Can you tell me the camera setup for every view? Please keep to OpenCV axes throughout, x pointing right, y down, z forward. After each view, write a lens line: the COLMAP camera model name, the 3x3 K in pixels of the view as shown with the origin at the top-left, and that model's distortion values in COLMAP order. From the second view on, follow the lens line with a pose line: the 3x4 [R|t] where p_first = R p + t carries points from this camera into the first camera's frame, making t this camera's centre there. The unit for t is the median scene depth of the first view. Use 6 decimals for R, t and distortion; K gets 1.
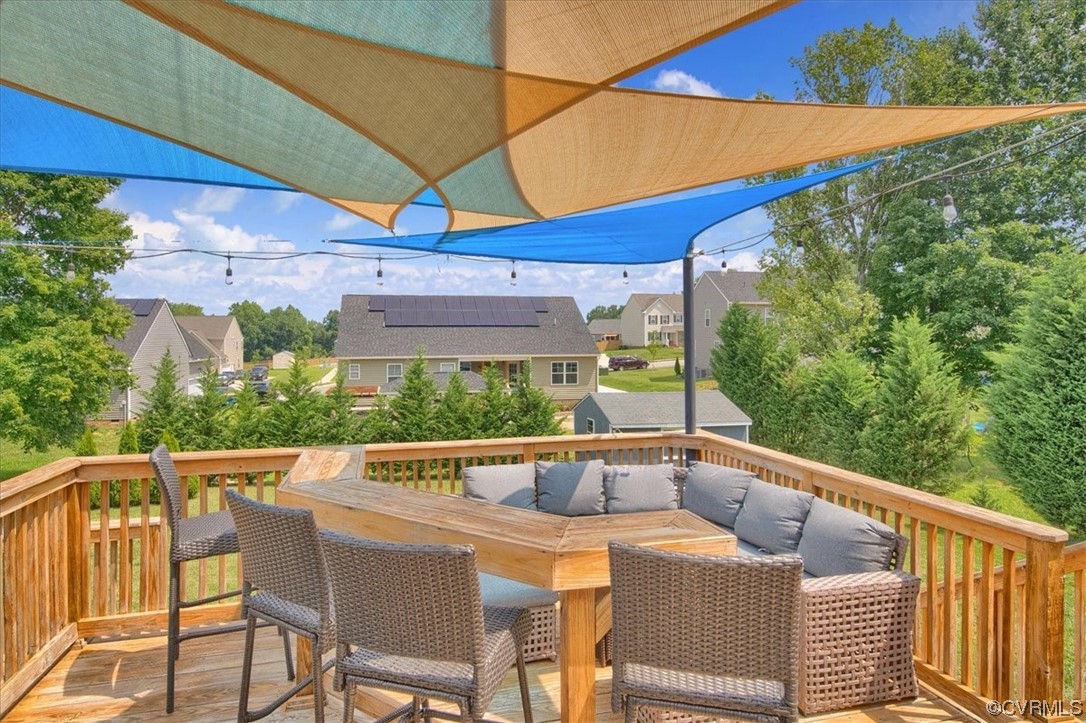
lens RADIAL K [[674.5, 0, 544.5], [0, 674.5, 343.7], [0, 0, 1]] dist [-0.002811, -0.000391]
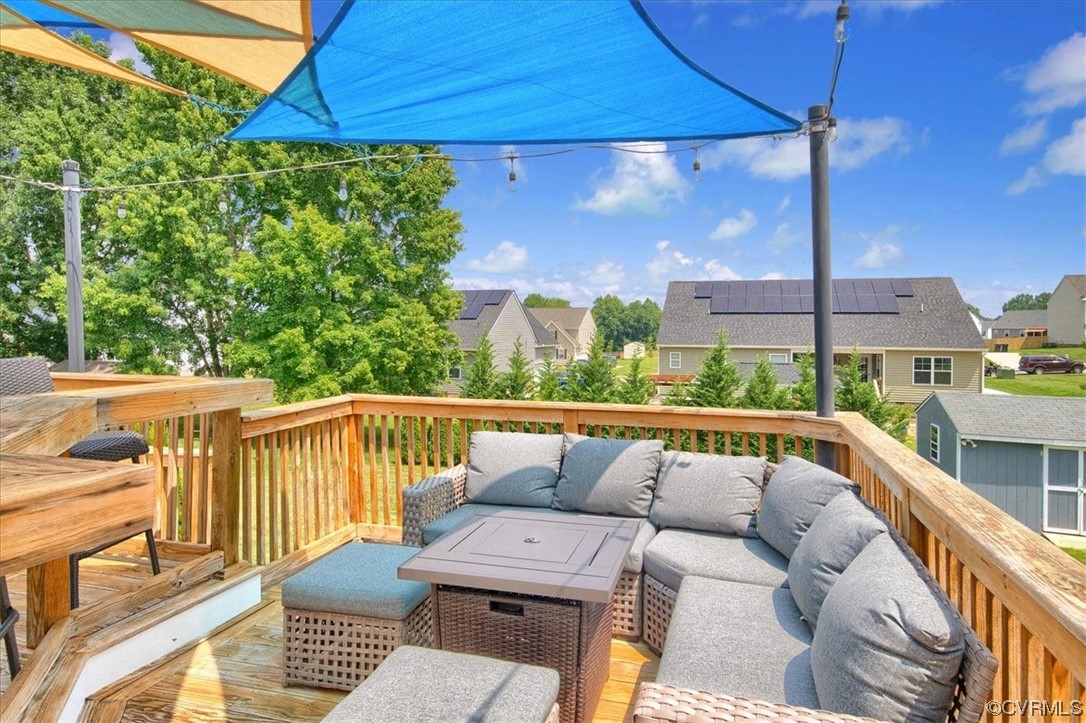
lens RADIAL K [[674.5, 0, 544.5], [0, 674.5, 343.7], [0, 0, 1]] dist [-0.002811, -0.000391]
pose [[0.842325, 0.015945, -0.538735, 0.117740], [-0.015917, 0.999862, 0.004706, 0.023873], [0.538736, 0.004611, 0.842462, 0.118404]]
